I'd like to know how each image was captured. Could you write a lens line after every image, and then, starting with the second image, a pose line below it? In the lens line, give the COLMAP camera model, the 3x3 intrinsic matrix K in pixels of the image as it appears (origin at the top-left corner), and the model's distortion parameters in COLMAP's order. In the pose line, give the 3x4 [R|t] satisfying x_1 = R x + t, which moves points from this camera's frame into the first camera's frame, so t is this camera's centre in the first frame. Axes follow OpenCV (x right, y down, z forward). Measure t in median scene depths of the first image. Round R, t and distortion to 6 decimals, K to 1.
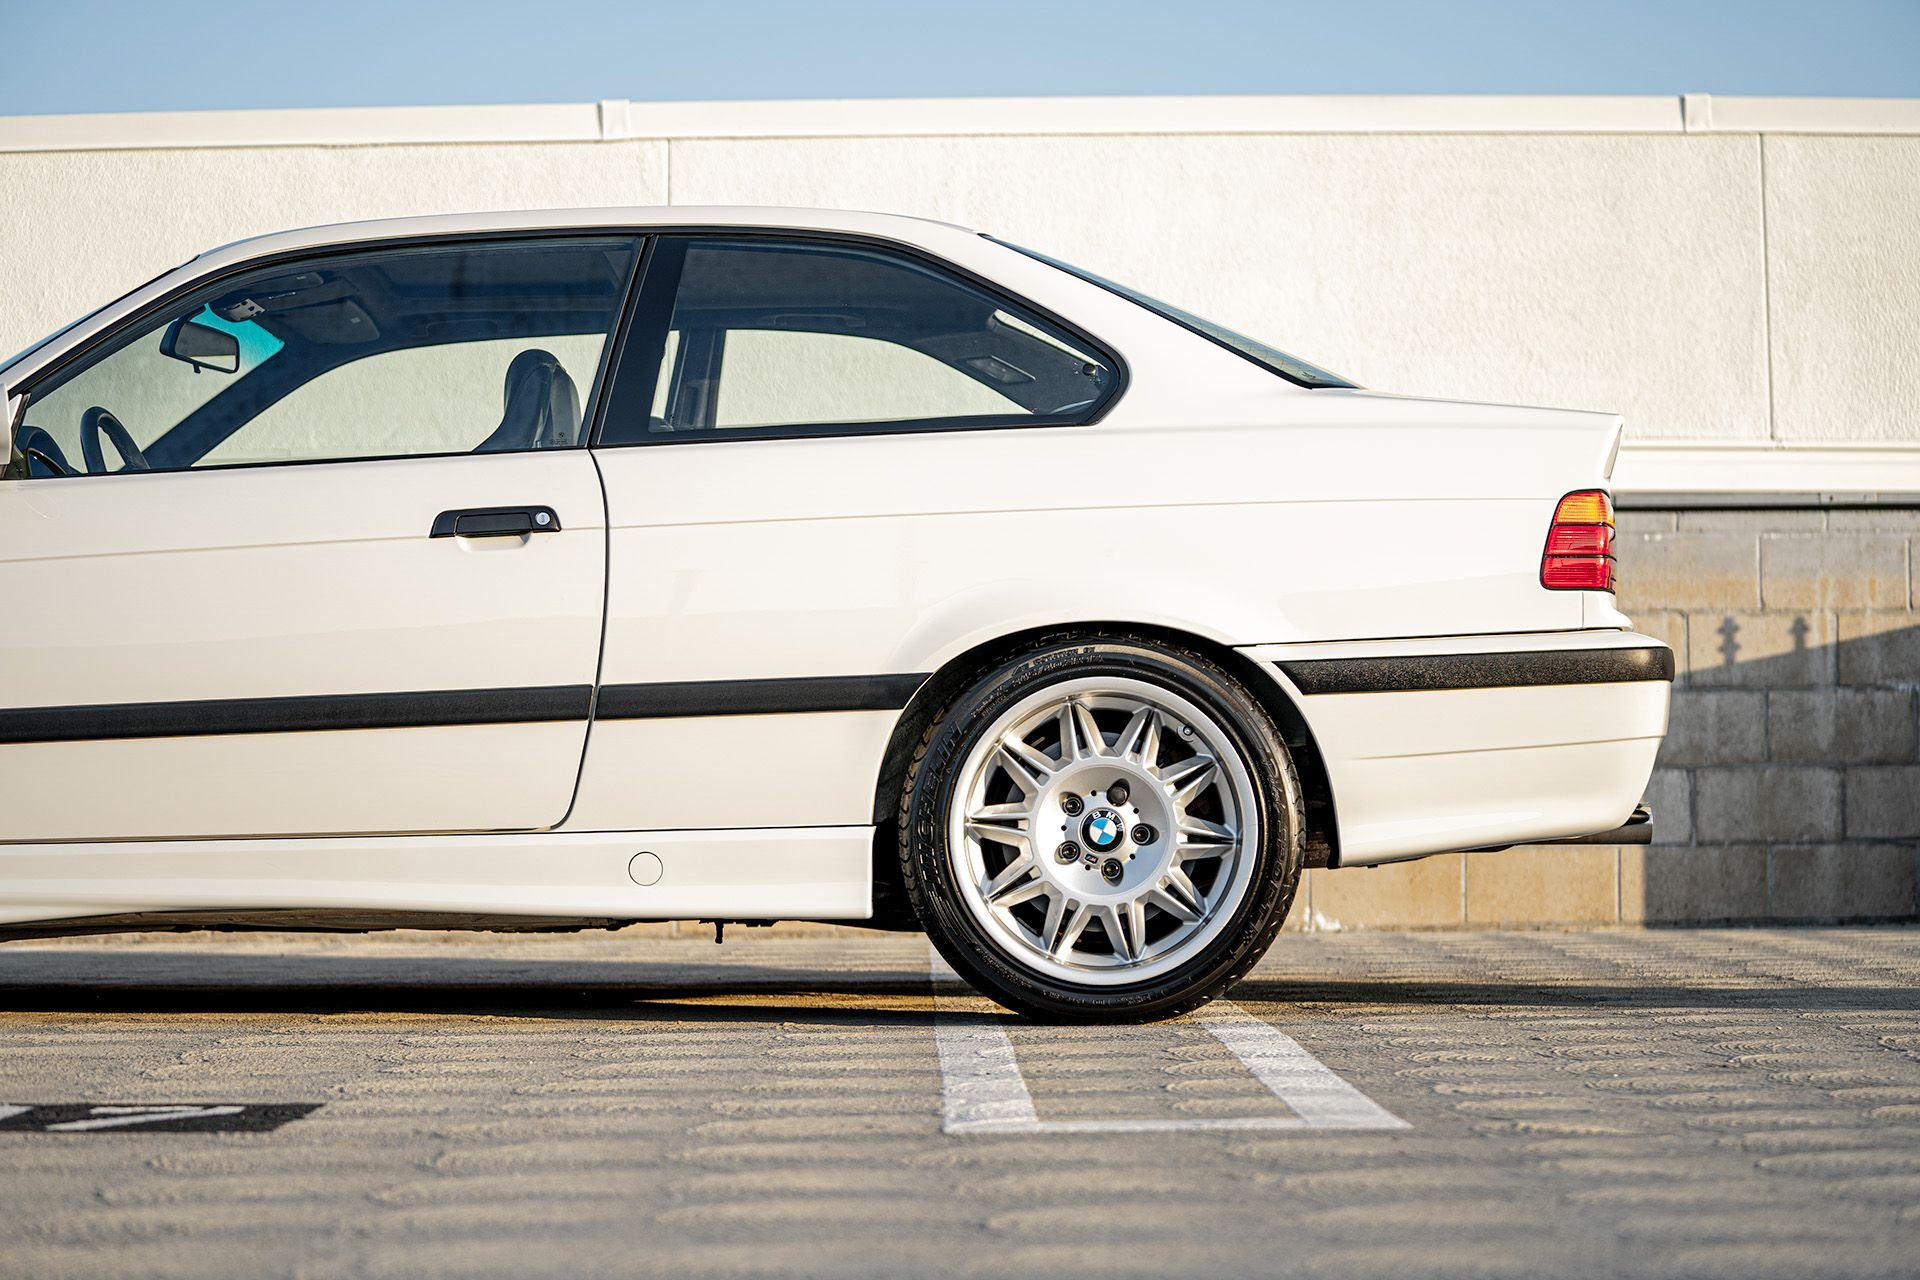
lens RADIAL K [[4003.9, 0, 968.6], [0, 4003.9, 646.9], [0, 0, 1]] dist [-0.303362, 0.000000]
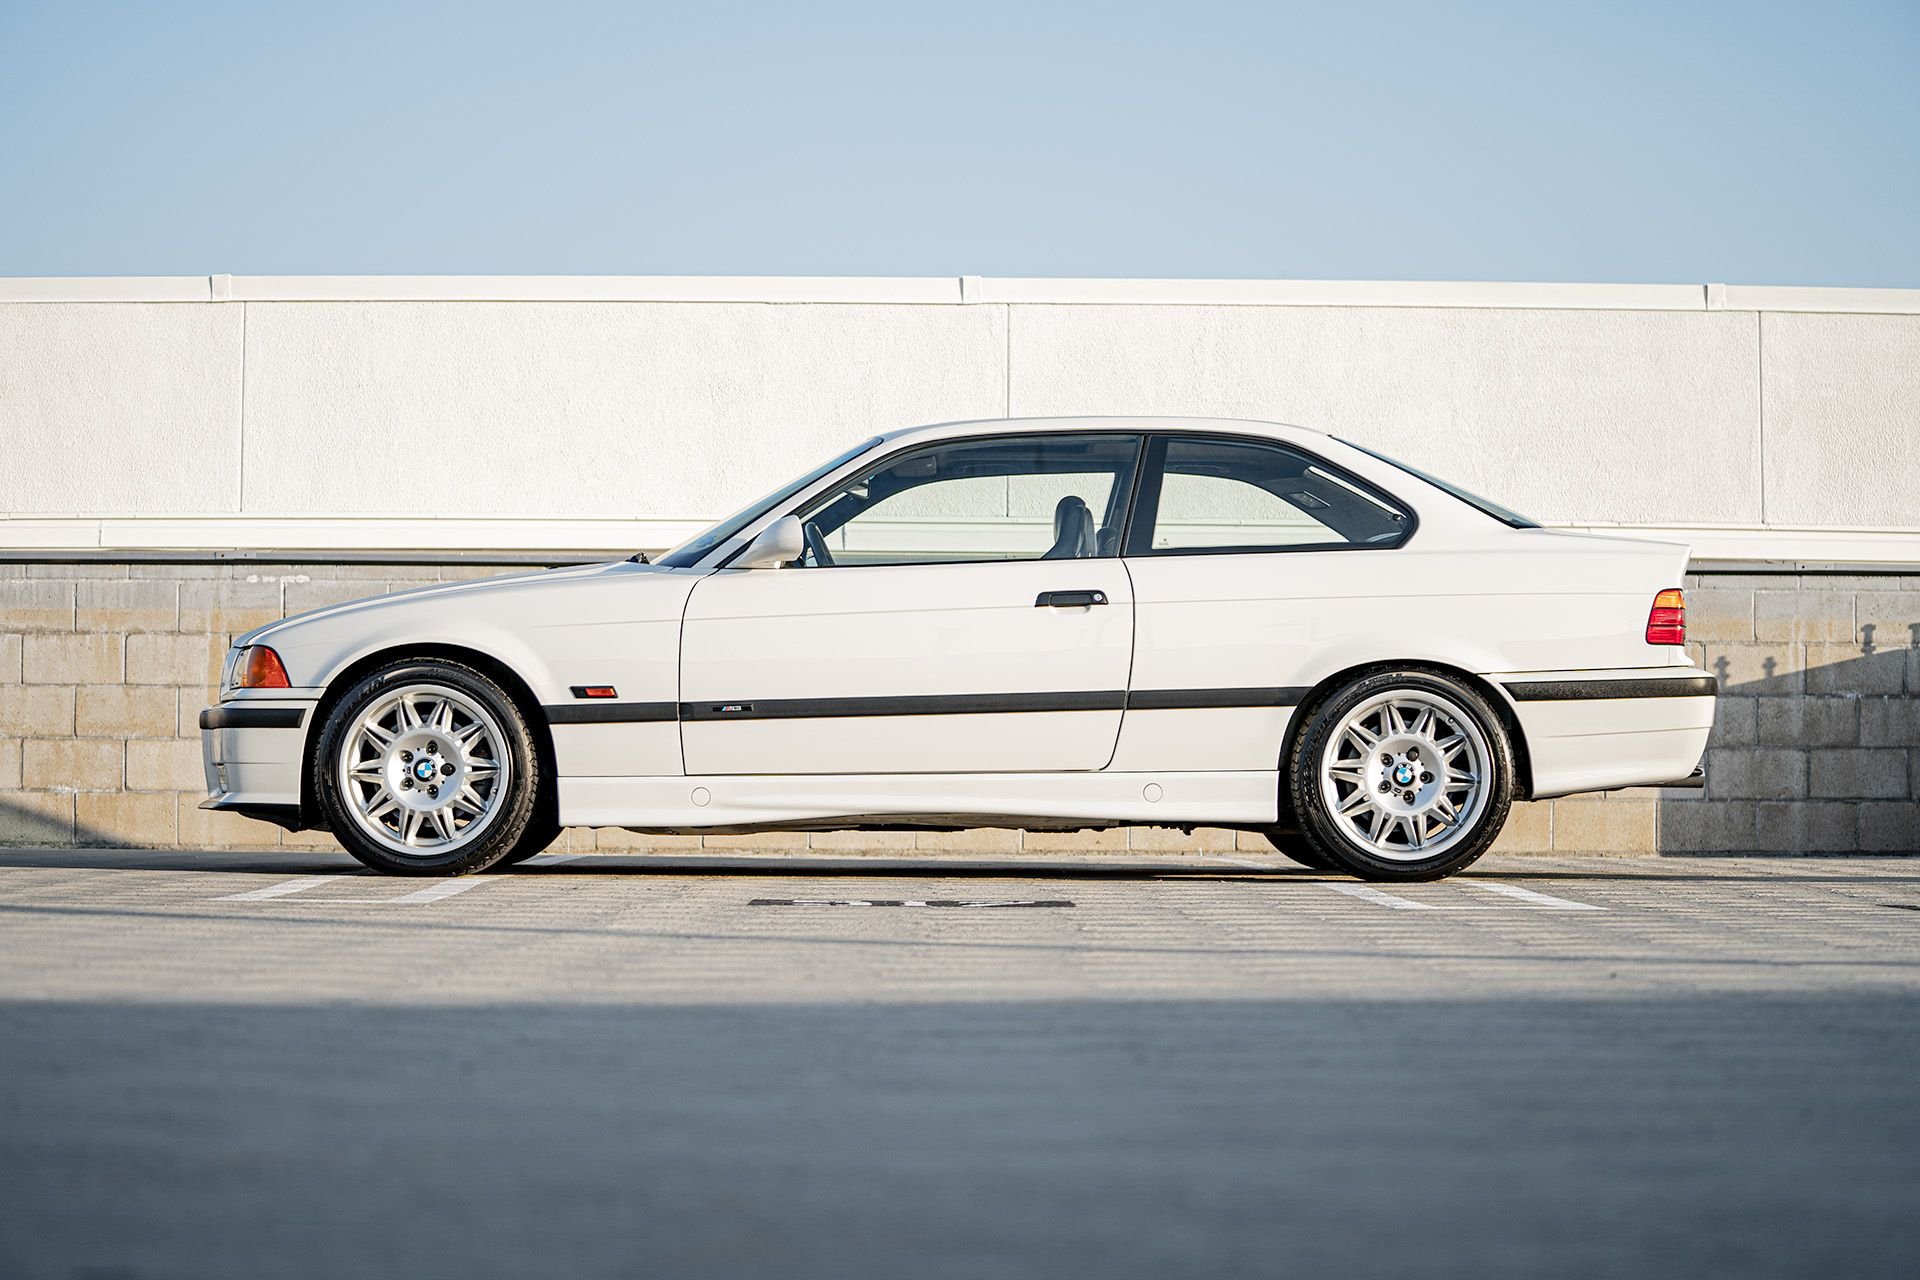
lens RADIAL K [[4003.9, 0, 959.6], [0, 4003.9, 648.6], [0, 0, 1]] dist [-0.303362, 0.000000]
pose [[0.999855, 0.014778, 0.008439, -0.180495], [-0.014827, 0.999874, 0.005749, -0.018197], [-0.008353, -0.005873, 0.999948, -0.786319]]
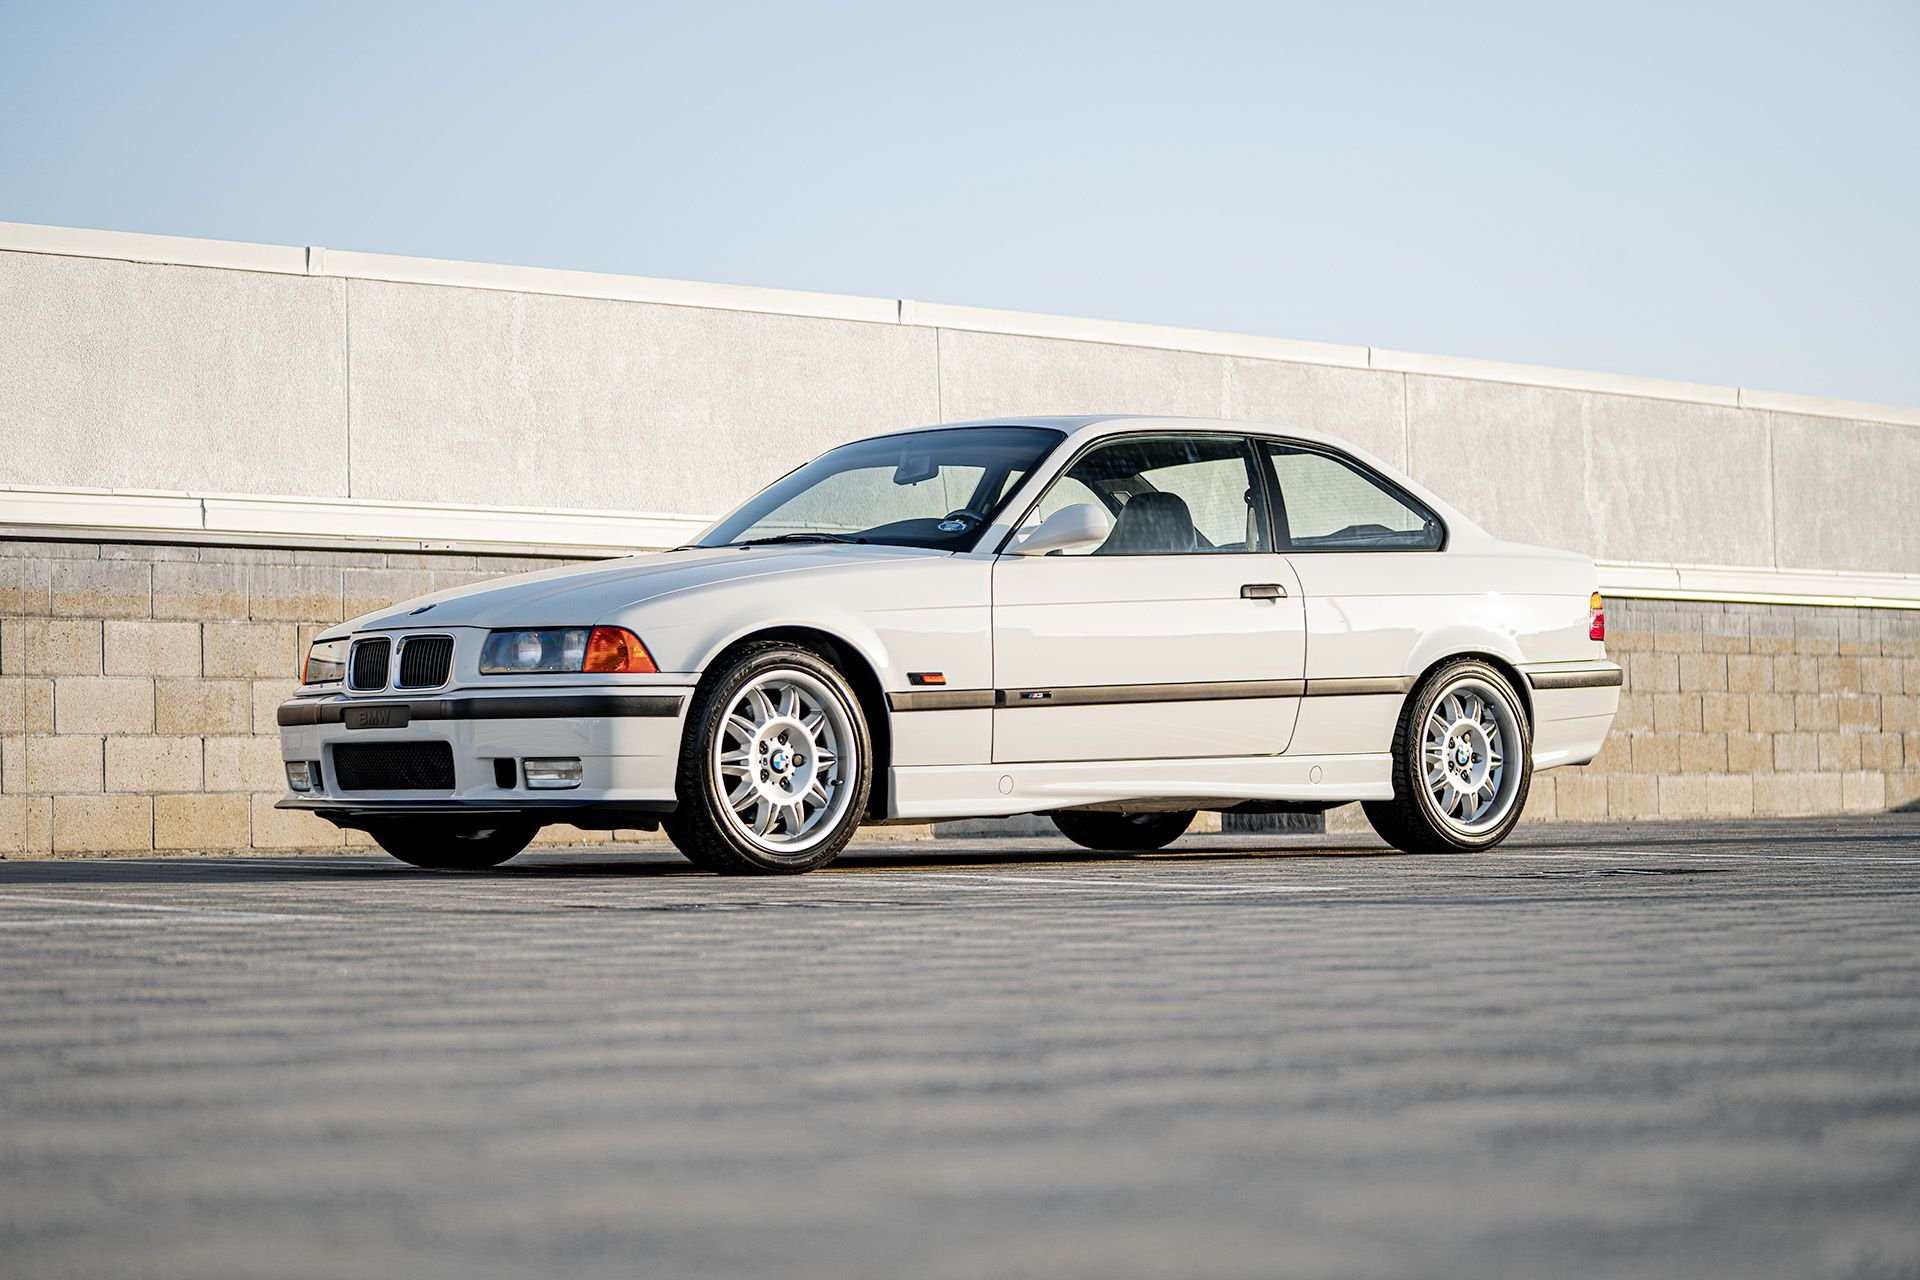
lens RADIAL K [[4003.9, 0, 954.4], [0, 4003.9, 651.4], [0, 0, 1]] dist [-0.303362, 0.000000]
pose [[0.743547, 0.022713, 0.668298, -1.462777], [-0.023636, 0.999691, -0.007678, 0.014732], [-0.668266, -0.010087, 0.743854, -0.302678]]
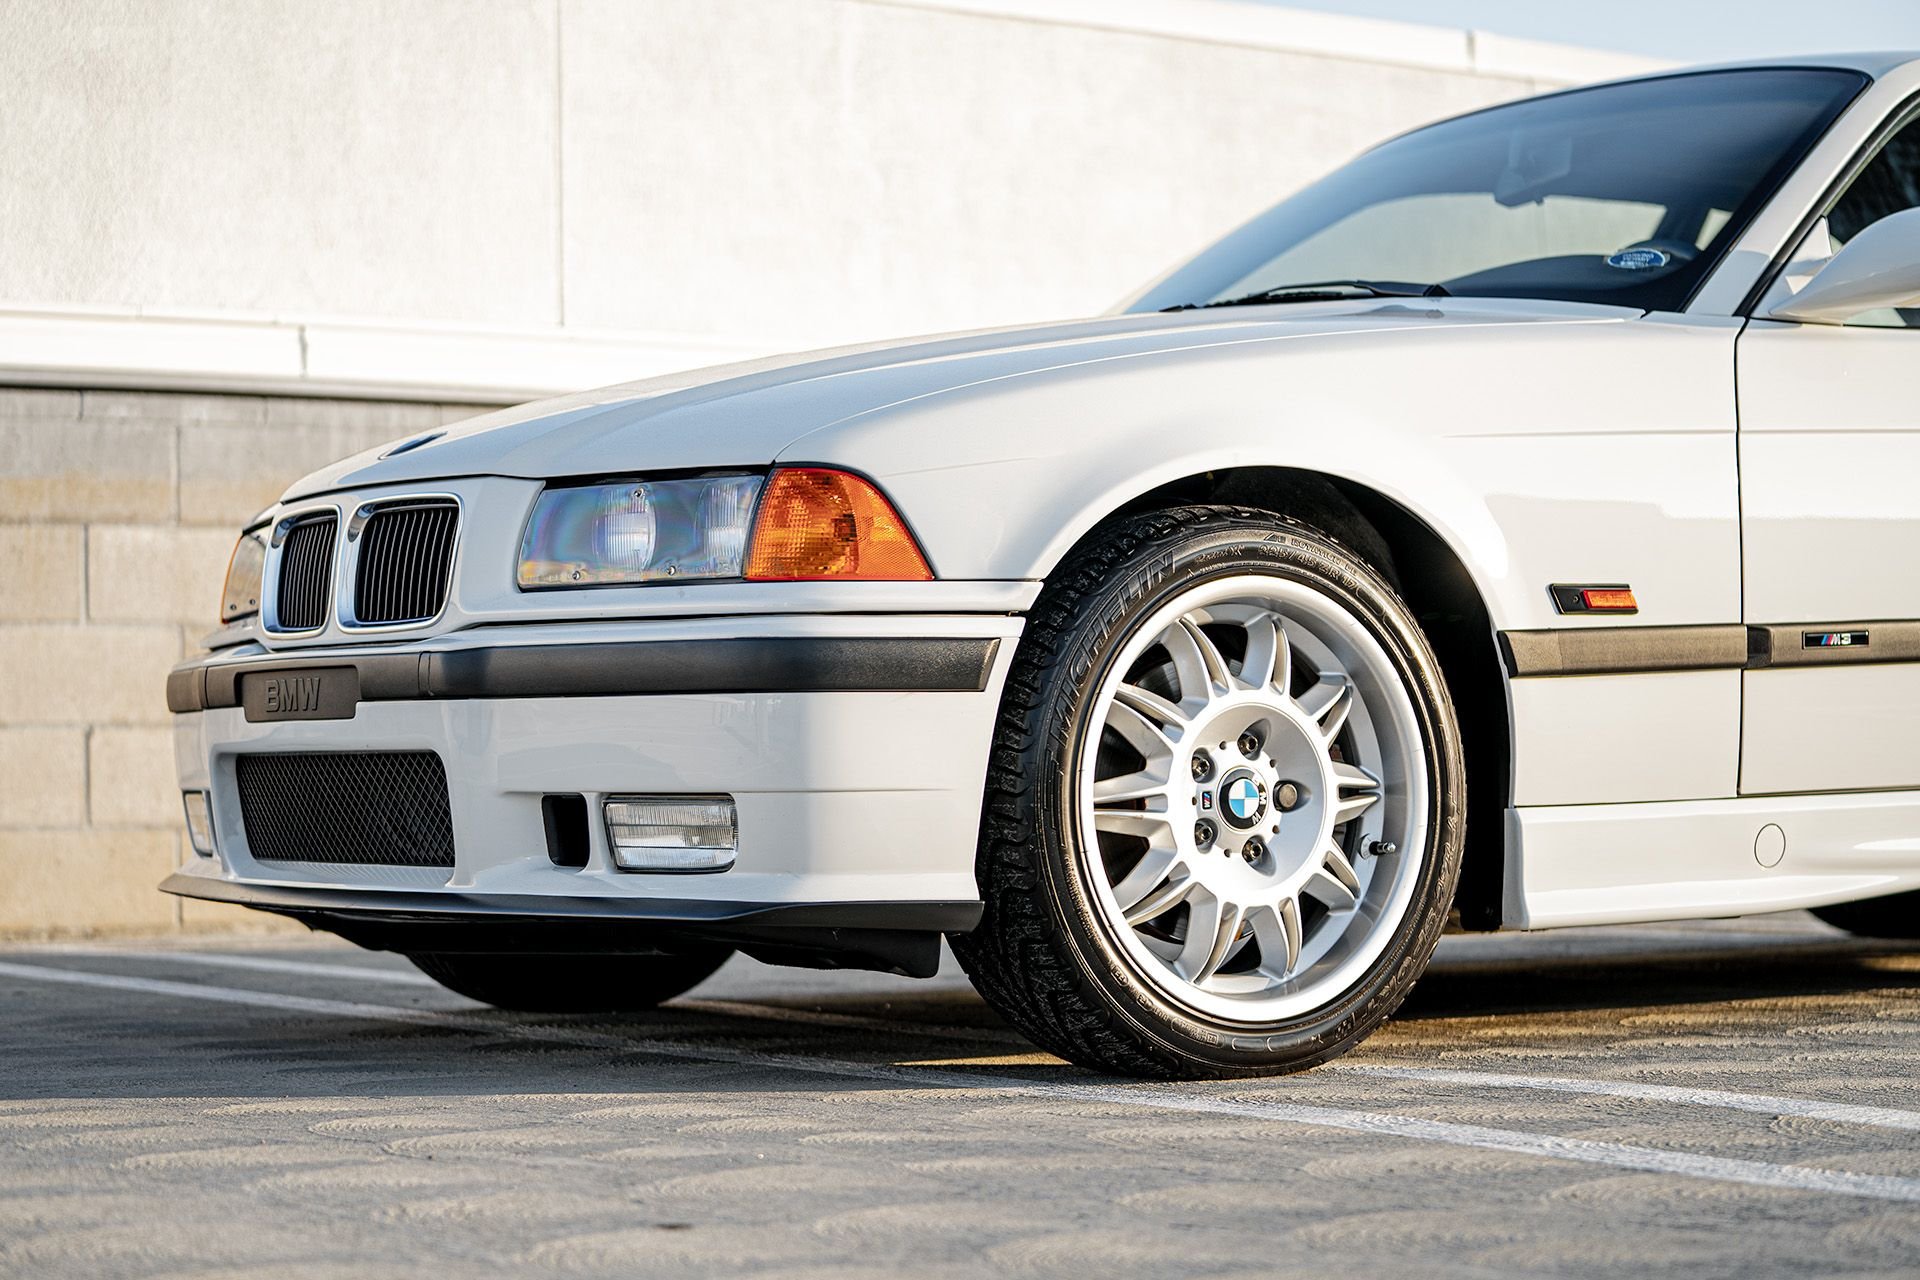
lens RADIAL K [[4003.9, 0, 975.1], [0, 4003.9, 661.2], [0, 0, 1]] dist [-0.303362, 0.000000]
pose [[0.823519, 0.013726, 0.567123, -0.826683], [-0.019707, 0.999796, 0.004418, 0.023858], [-0.566946, -0.014815, 0.823621, 0.449994]]
